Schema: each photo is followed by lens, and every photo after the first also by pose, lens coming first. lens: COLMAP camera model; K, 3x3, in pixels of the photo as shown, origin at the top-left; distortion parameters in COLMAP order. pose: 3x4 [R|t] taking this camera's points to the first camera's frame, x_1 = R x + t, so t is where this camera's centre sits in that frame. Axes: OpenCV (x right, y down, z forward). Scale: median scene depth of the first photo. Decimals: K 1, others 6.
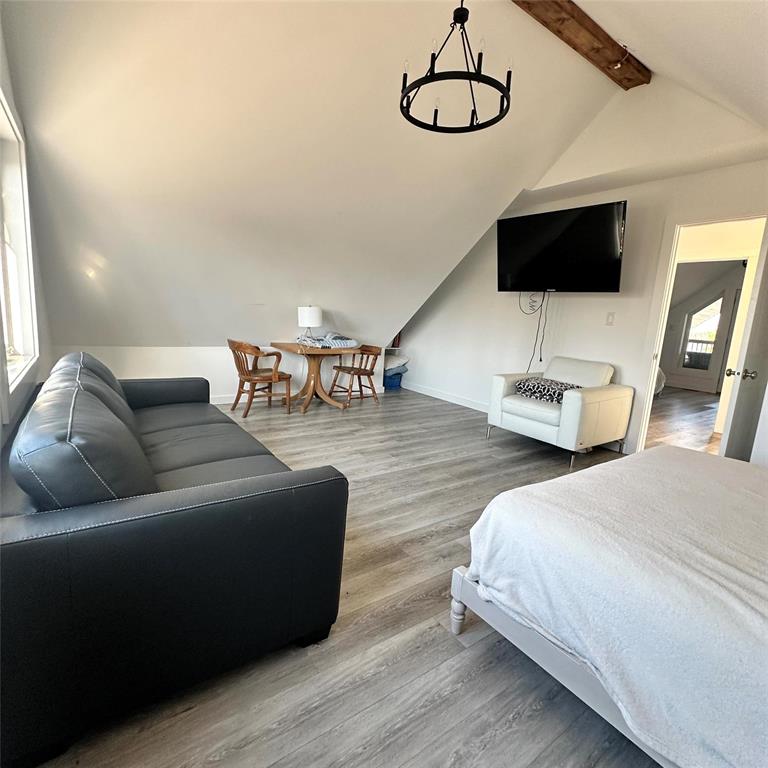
lens RADIAL K [[409.7, 0, 384.0], [0, 409.7, 384.0], [0, 0, 1]] dist [-0.003339, 0.000836]
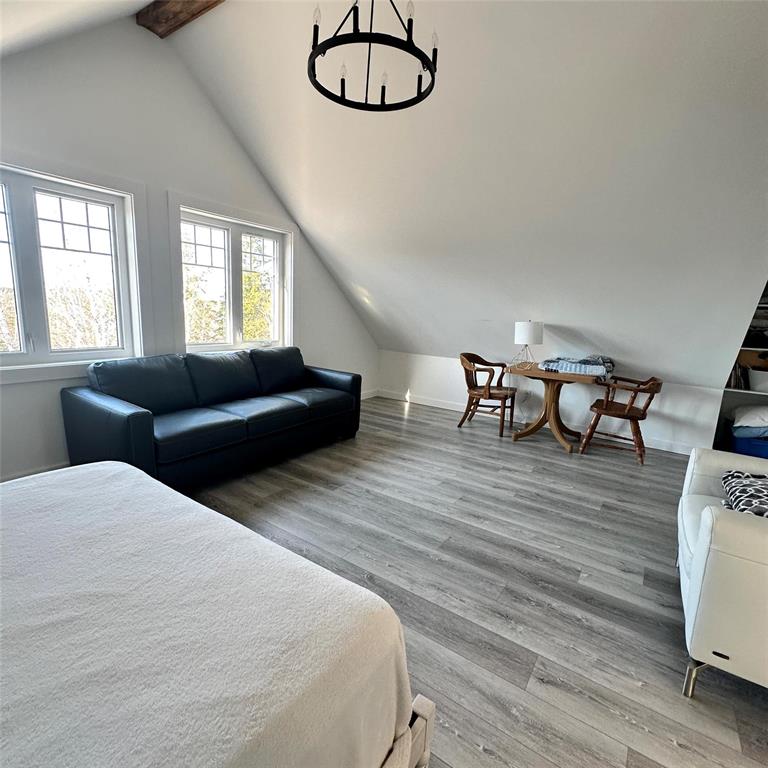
lens RADIAL K [[409.7, 0, 384.0], [0, 409.7, 384.0], [0, 0, 1]] dist [-0.003339, 0.000836]
pose [[0.345037, 0.120046, -0.930880, 0.643278], [-0.181022, 0.981678, 0.059500, -0.062979], [0.920967, 0.147980, 0.360446, 0.493127]]
